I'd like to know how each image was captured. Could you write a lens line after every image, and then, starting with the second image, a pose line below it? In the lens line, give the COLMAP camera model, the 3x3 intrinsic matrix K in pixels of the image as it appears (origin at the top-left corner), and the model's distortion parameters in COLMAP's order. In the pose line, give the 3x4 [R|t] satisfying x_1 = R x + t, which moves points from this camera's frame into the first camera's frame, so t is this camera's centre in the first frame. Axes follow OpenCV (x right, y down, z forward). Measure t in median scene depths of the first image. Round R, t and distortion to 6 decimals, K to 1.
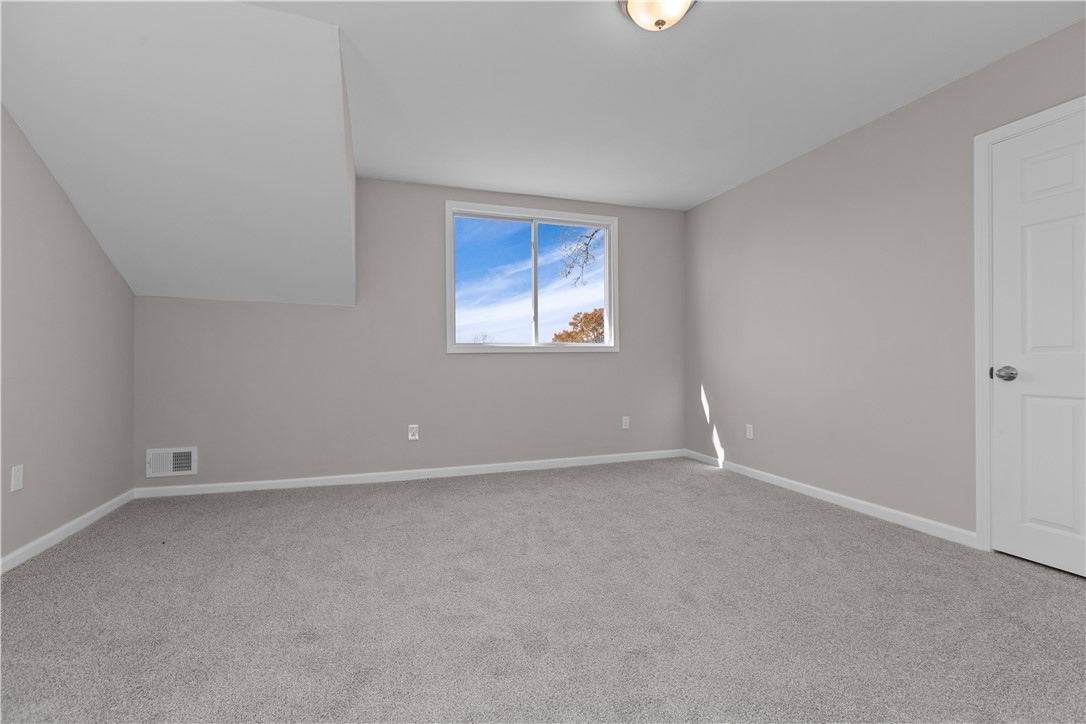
lens RADIAL K [[500.6, 0, 541.7], [0, 500.6, 355.9], [0, 0, 1]] dist [0.018589, -0.000030]
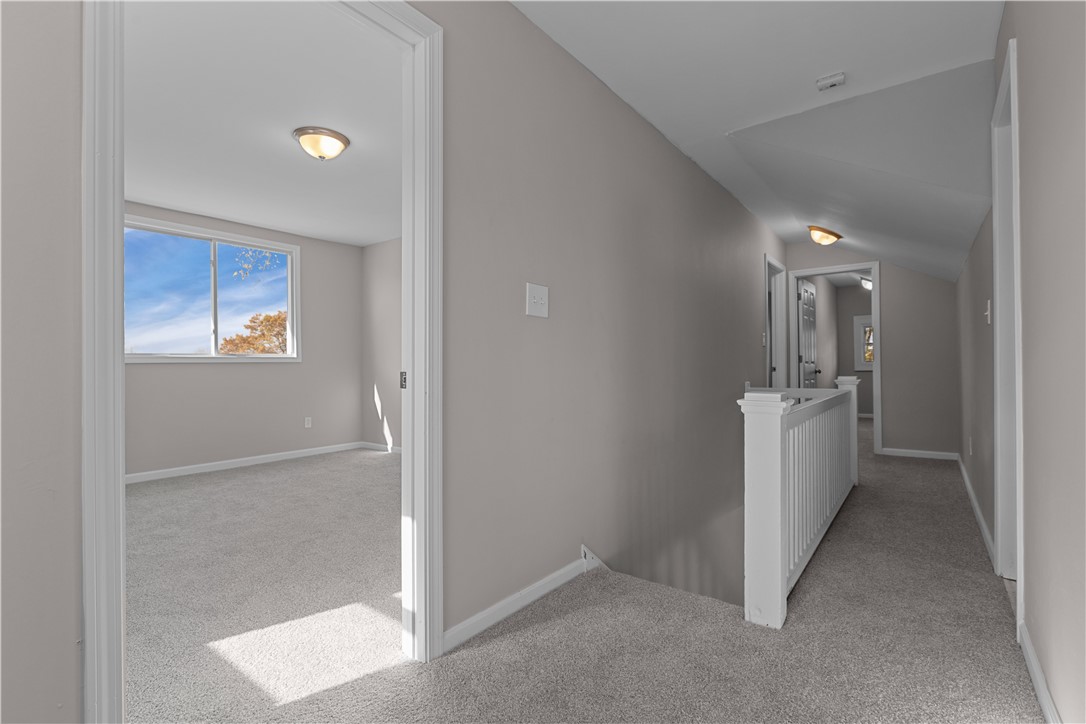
lens RADIAL K [[500.6, 0, 544.4], [0, 500.6, 355.3], [0, 0, 1]] dist [0.018589, -0.000030]
pose [[0.830272, 0.002446, 0.557354, -0.029617], [0.006561, 0.999878, -0.014160, -0.002751], [-0.557320, 0.015413, 0.830154, -0.297541]]
